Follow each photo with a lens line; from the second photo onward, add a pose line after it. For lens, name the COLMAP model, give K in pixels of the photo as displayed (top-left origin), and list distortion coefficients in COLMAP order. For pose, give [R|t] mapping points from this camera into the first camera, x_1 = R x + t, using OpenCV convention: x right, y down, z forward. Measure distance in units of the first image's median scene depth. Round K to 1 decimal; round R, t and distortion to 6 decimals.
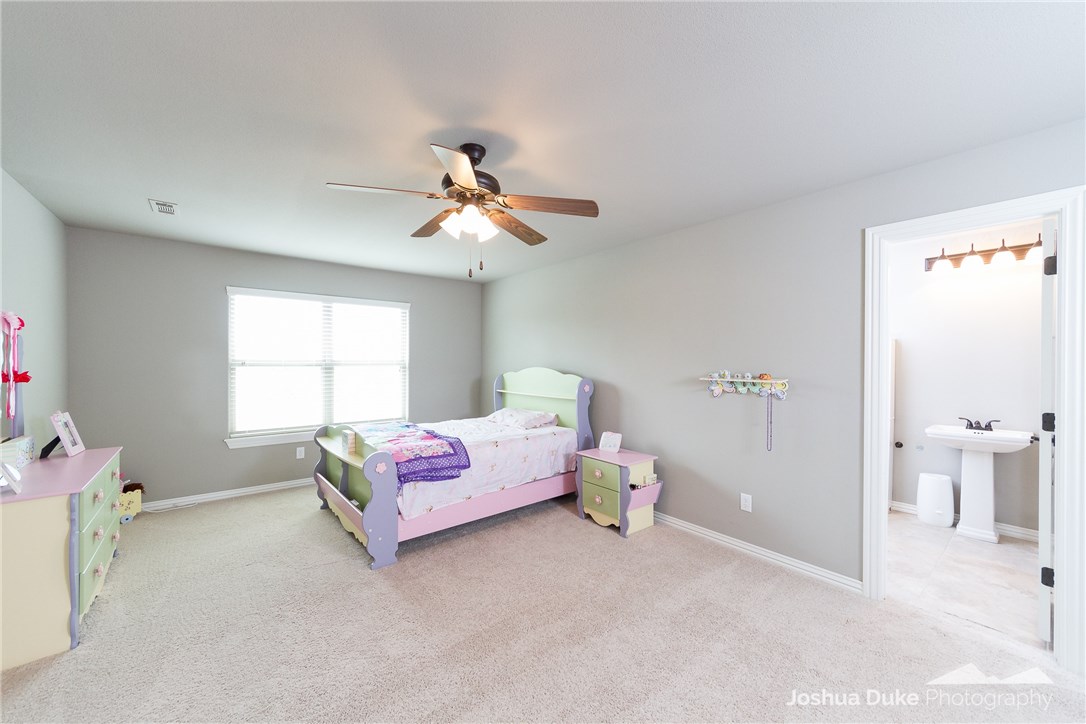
lens RADIAL K [[409.5, 0, 537.9], [0, 409.5, 361.5], [0, 0, 1]] dist [-0.000598, -0.000140]
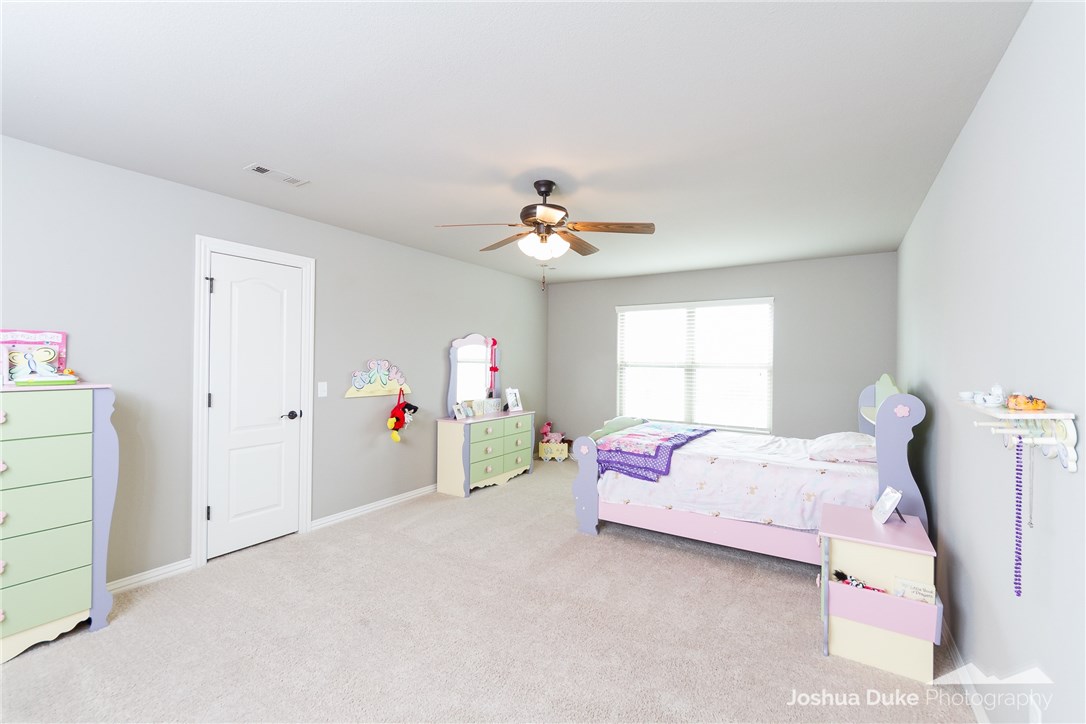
lens RADIAL K [[464.2, 0, 546.1], [0, 464.2, 358.0], [0, 0, 1]] dist [0.003782, -0.000480]
pose [[0.303012, -0.007233, -0.952959, 0.715729], [-0.010325, 0.999888, -0.010873, 0.003179], [0.952931, 0.013134, 0.302904, 0.376514]]
